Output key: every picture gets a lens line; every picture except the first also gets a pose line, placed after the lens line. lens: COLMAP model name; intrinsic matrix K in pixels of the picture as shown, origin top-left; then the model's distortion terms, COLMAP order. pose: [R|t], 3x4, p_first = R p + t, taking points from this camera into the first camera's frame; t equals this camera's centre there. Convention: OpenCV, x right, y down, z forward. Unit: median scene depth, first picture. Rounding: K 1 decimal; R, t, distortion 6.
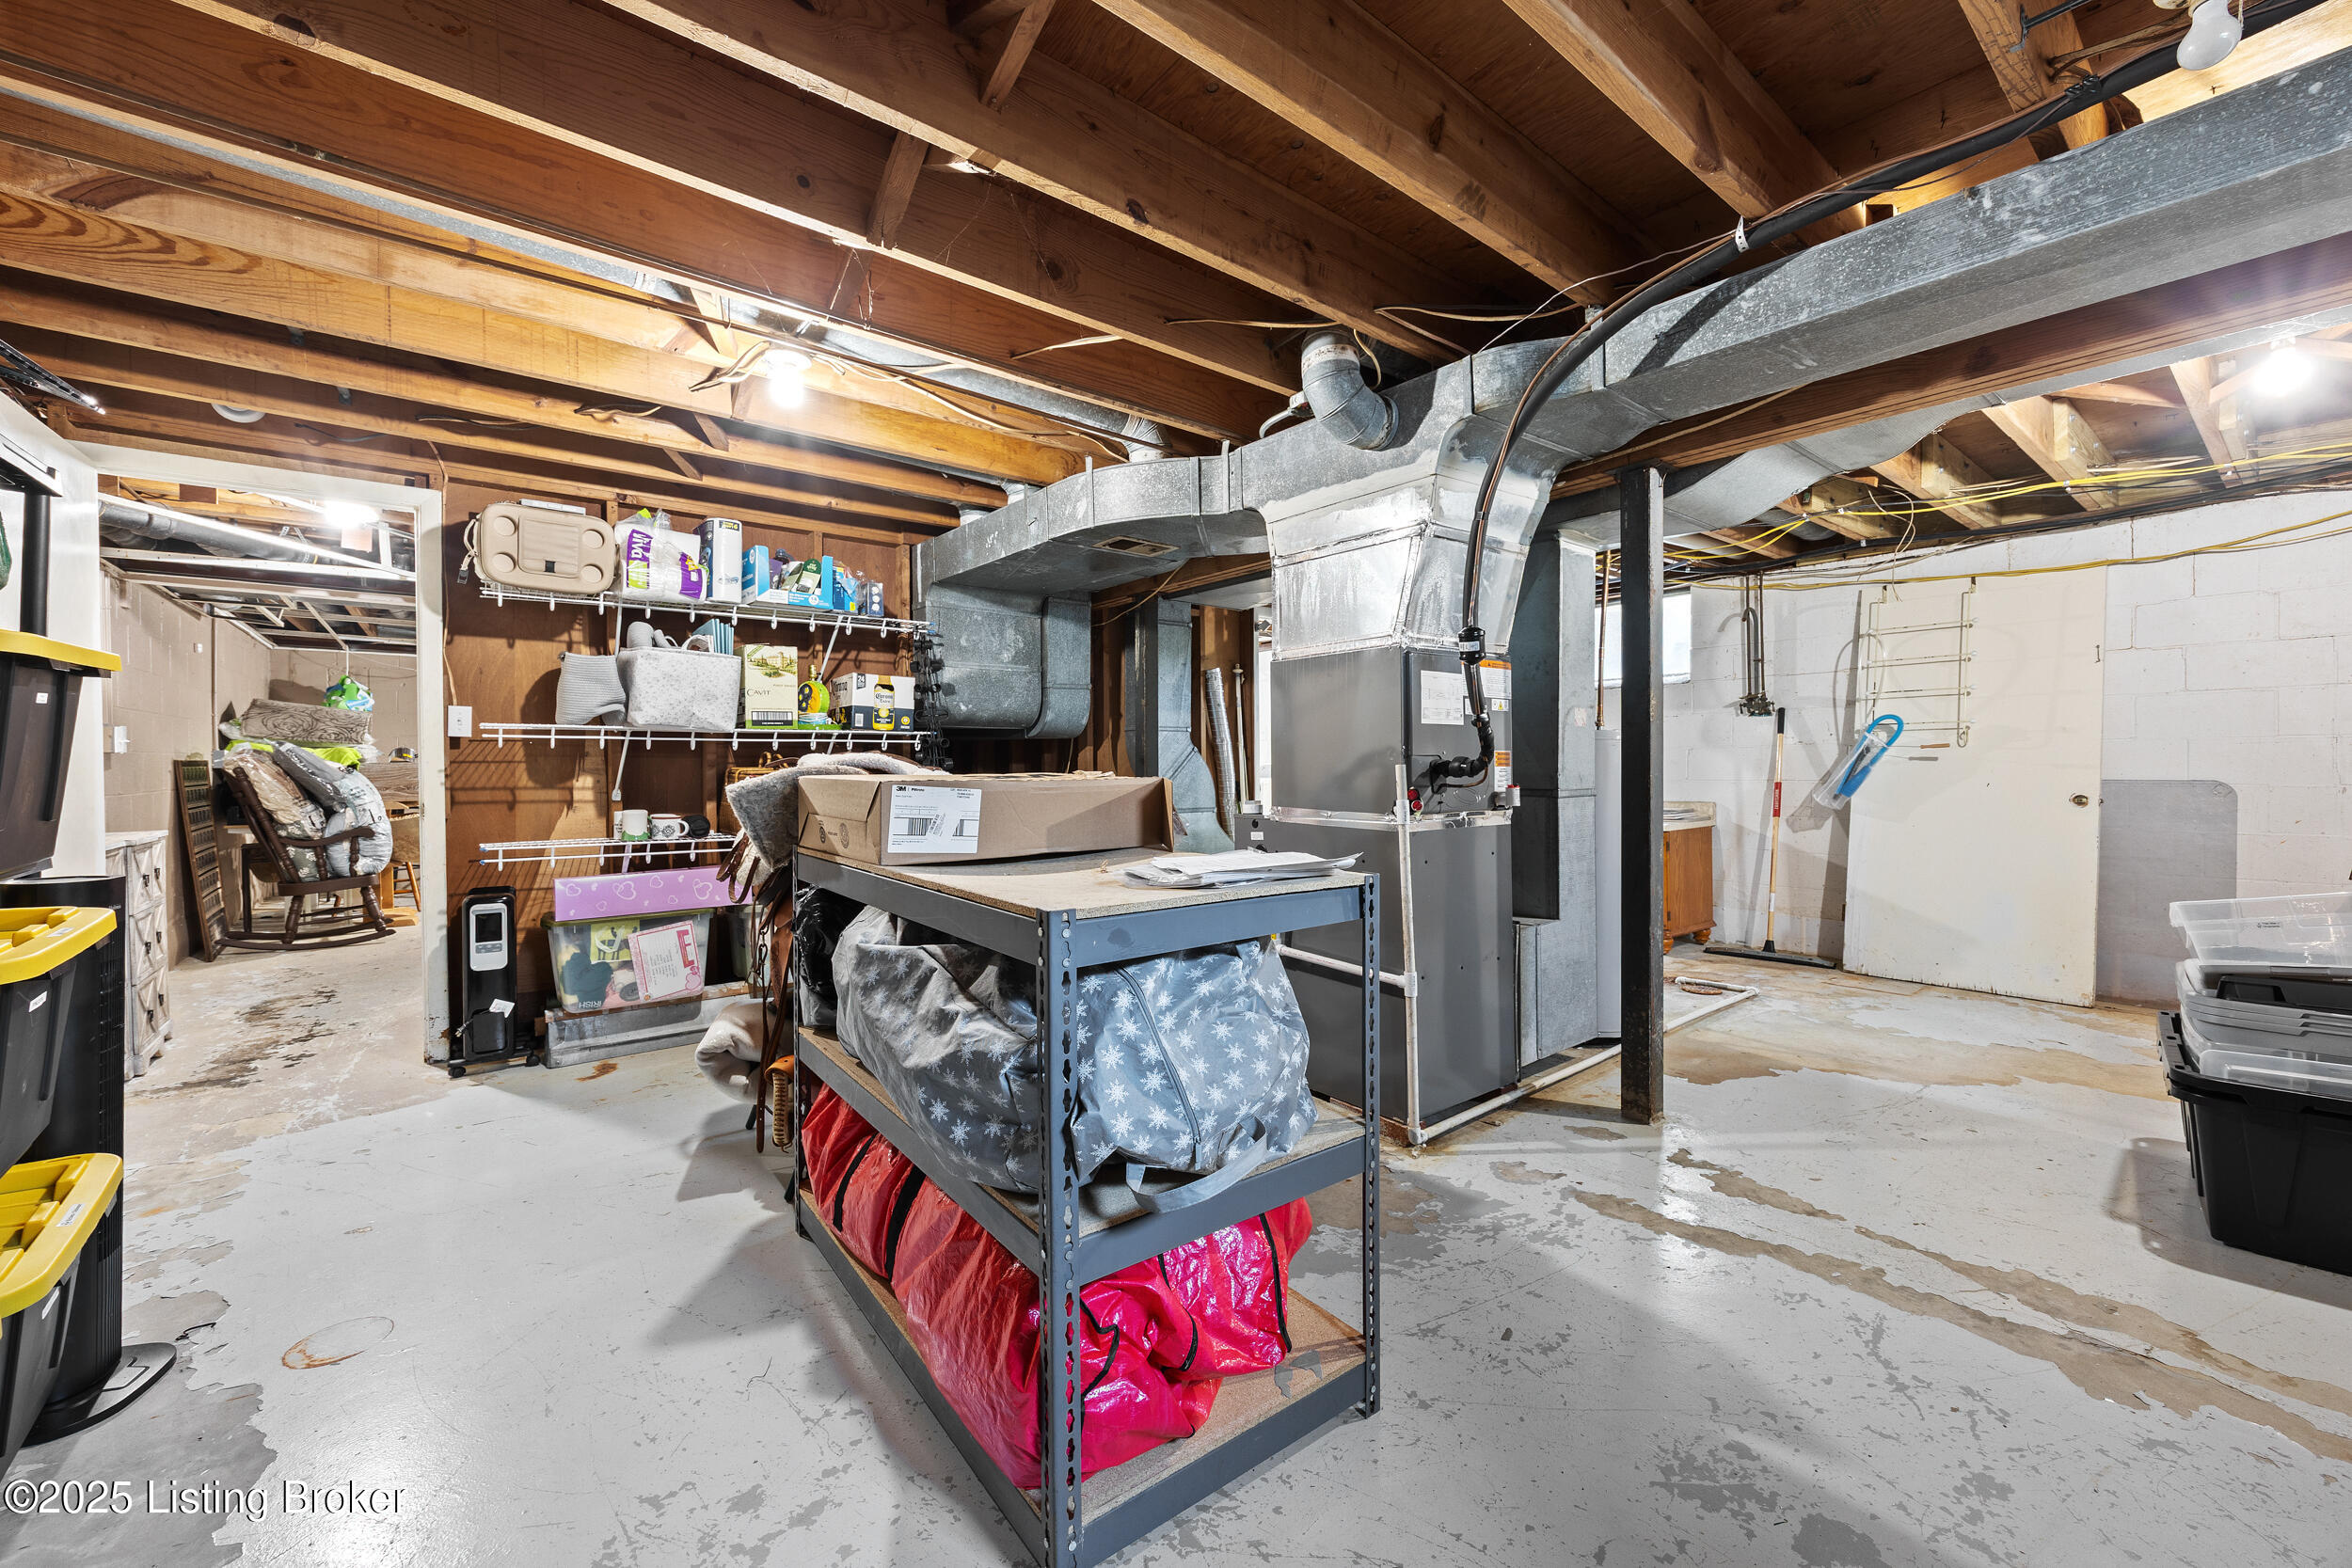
lens RADIAL K [[900.3, 0, 1170.0], [0, 900.3, 772.6], [0, 0, 1]] dist [-0.001397, -0.000129]
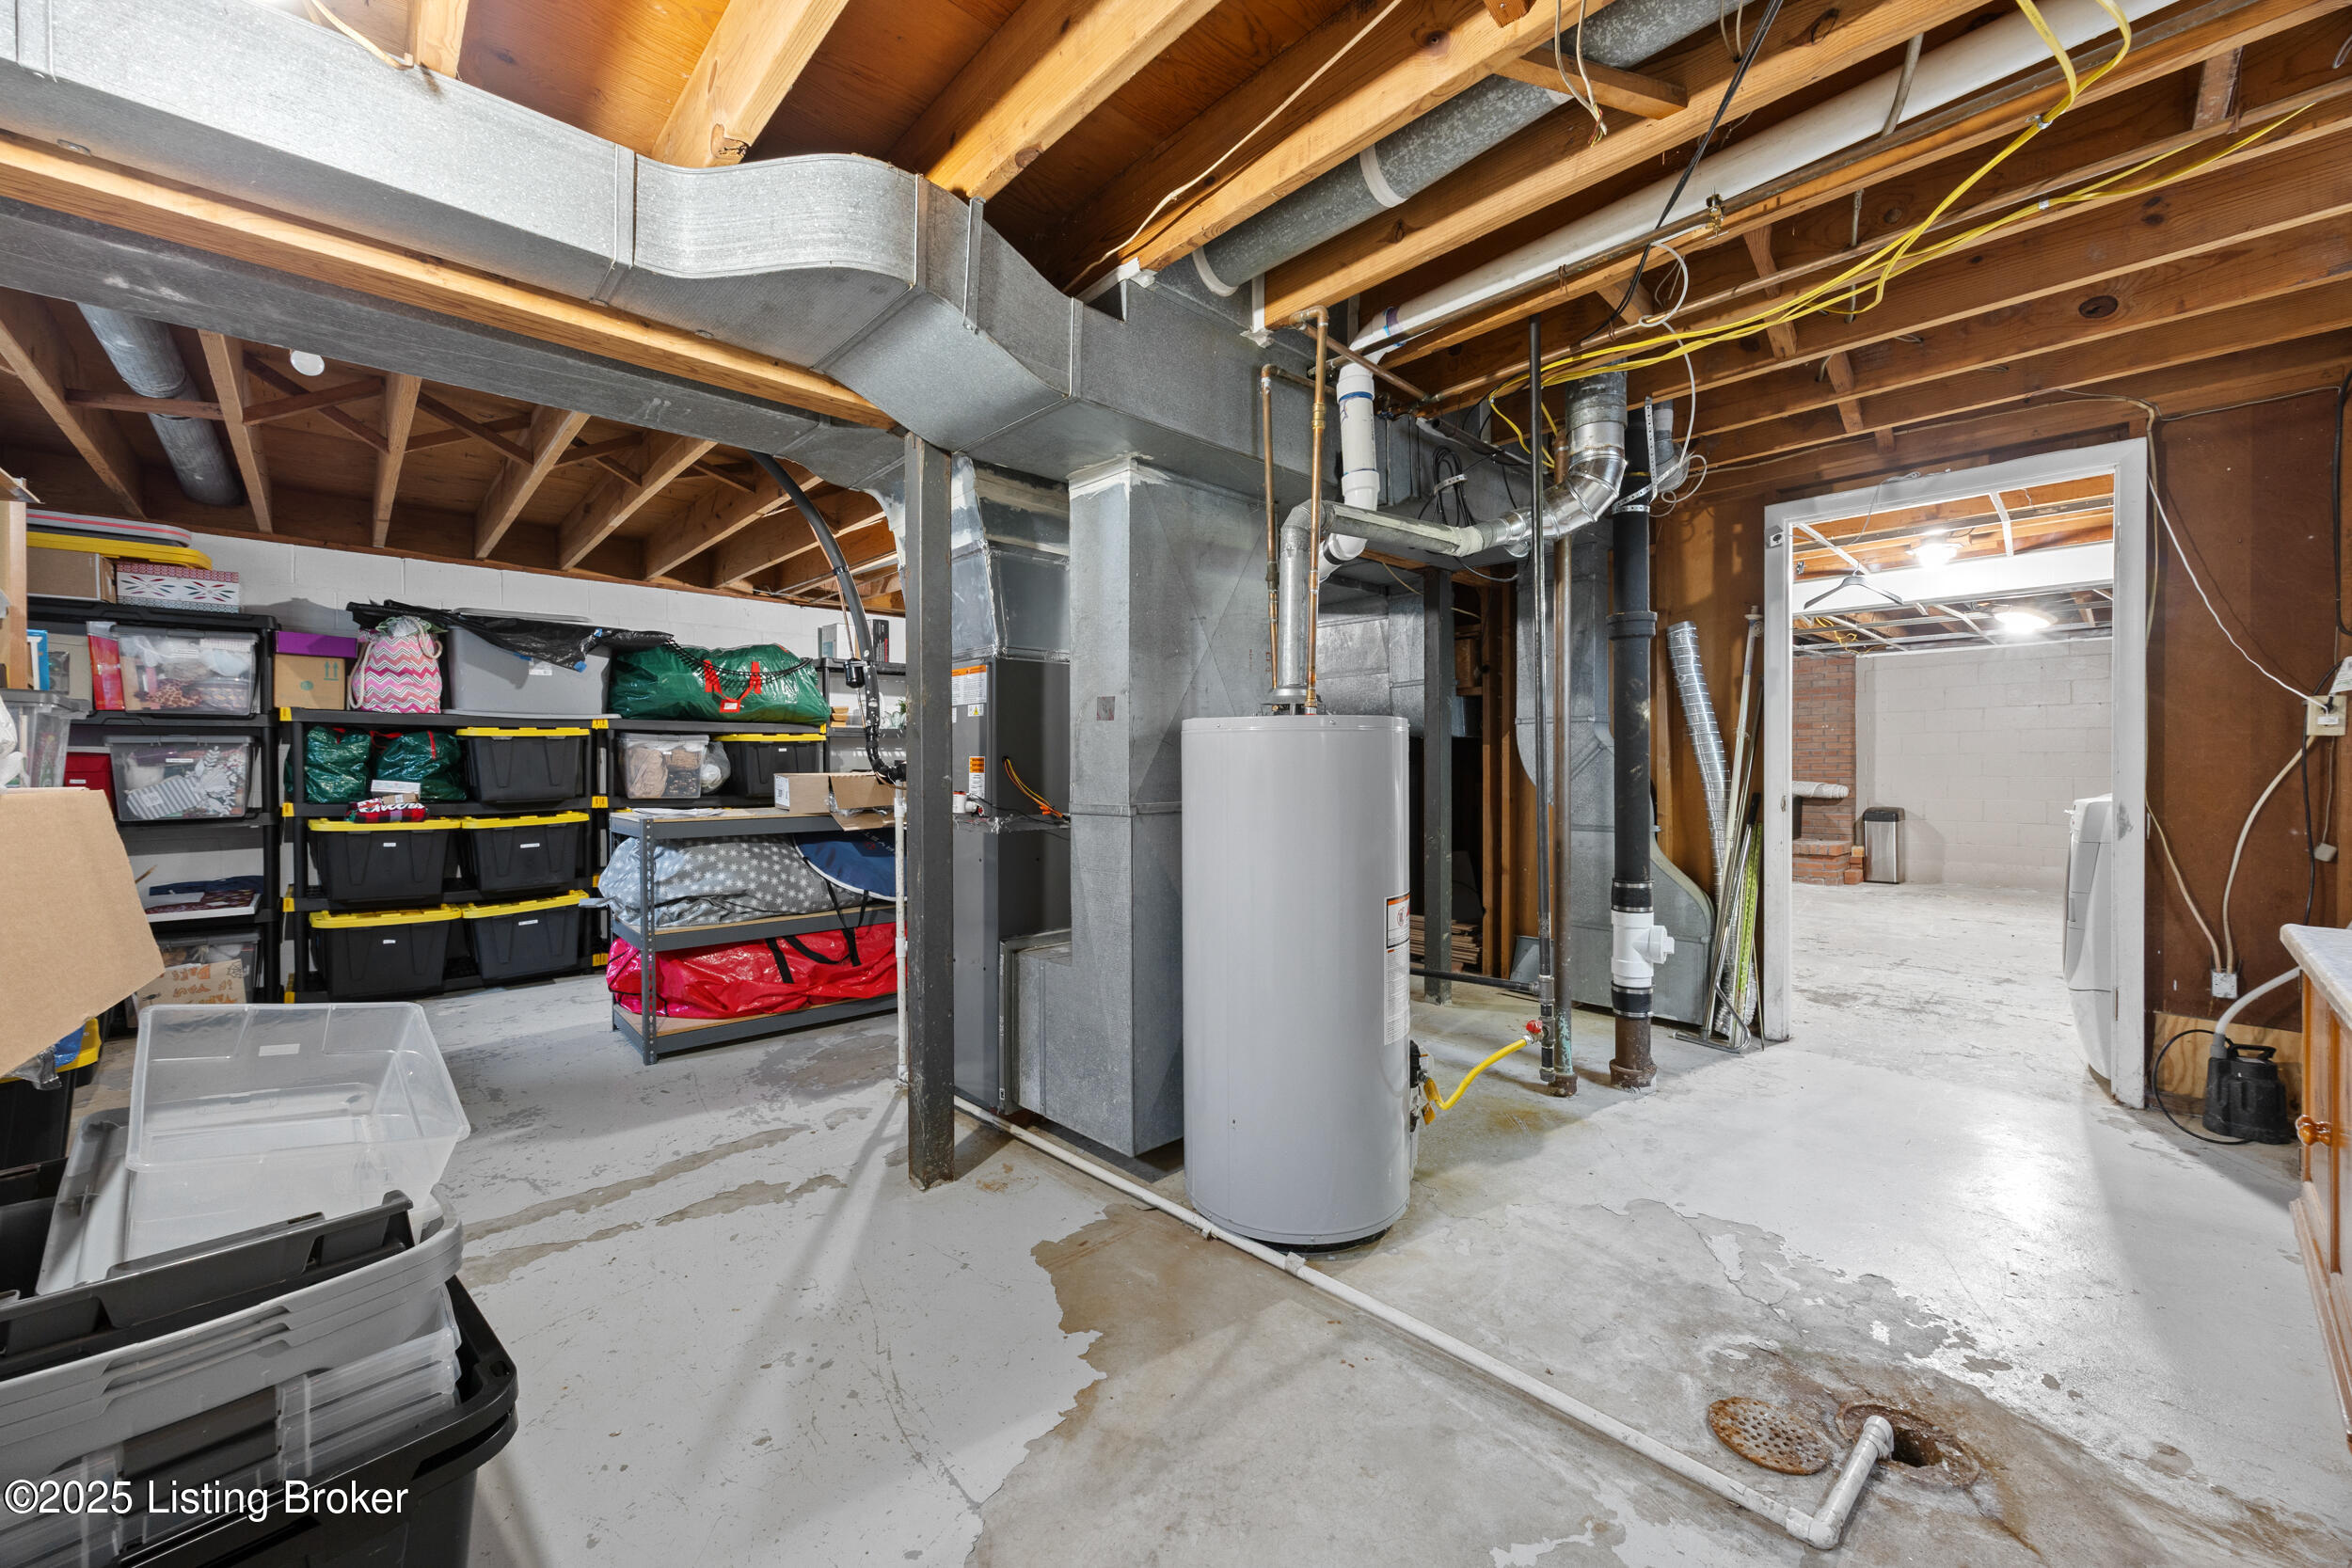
lens RADIAL K [[900.3, 0, 1170.3], [0, 900.3, 771.4], [0, 0, 1]] dist [-0.001397, -0.000129]
pose [[0.092569, 0.011916, -0.995635, 1.687027], [-0.001713, 0.999929, 0.011808, -0.024960], [0.995705, 0.000612, 0.092582, 1.382558]]
